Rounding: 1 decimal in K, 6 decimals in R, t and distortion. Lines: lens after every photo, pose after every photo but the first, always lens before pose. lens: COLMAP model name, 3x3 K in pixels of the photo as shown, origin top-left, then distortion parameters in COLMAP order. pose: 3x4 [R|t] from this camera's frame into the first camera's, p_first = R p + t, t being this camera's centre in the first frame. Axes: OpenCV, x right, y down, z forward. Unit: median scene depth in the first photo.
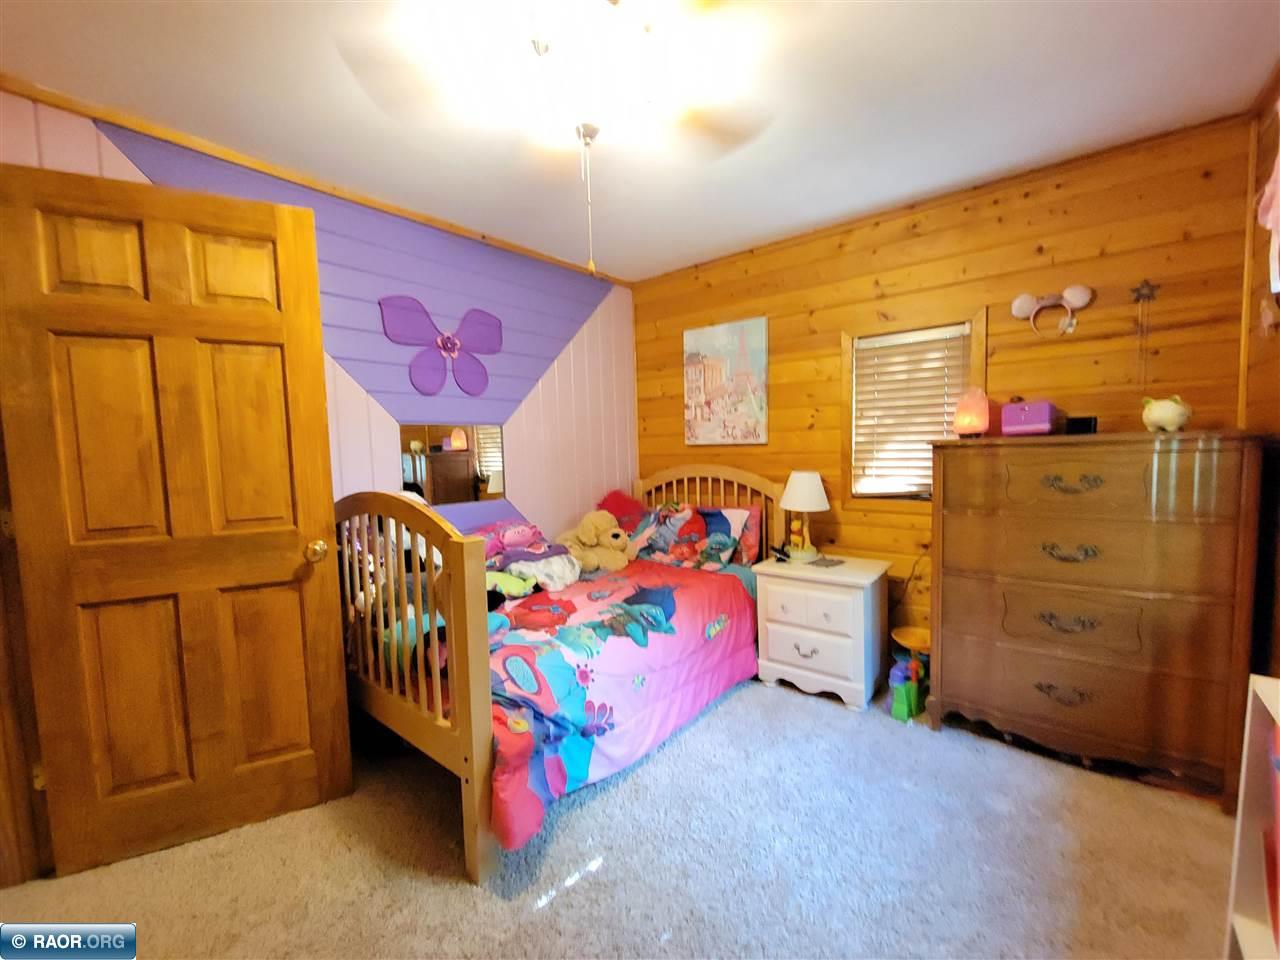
lens RADIAL K [[533.2, 0, 642.8], [0, 533.2, 481.9], [0, 0, 1]] dist [-0.003168, -0.000511]
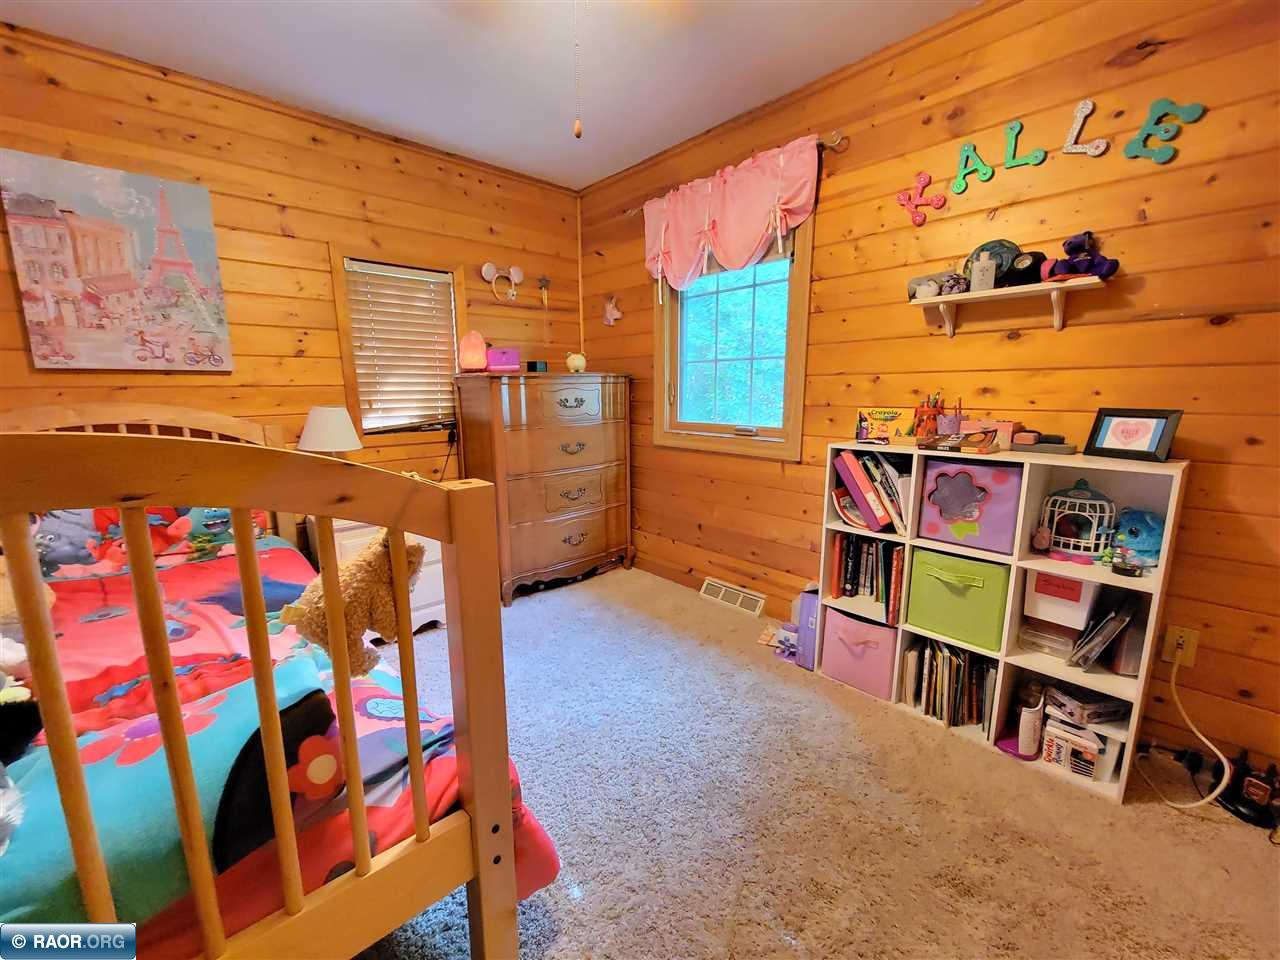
lens RADIAL K [[533.2, 0, 642.8], [0, 533.2, 481.9], [0, 0, 1]] dist [-0.003168, -0.000511]
pose [[0.129265, -0.147251, 0.980616, -0.486943], [0.071530, 0.987721, 0.138888, 0.018030], [-0.989027, 0.052190, 0.138210, 0.396849]]
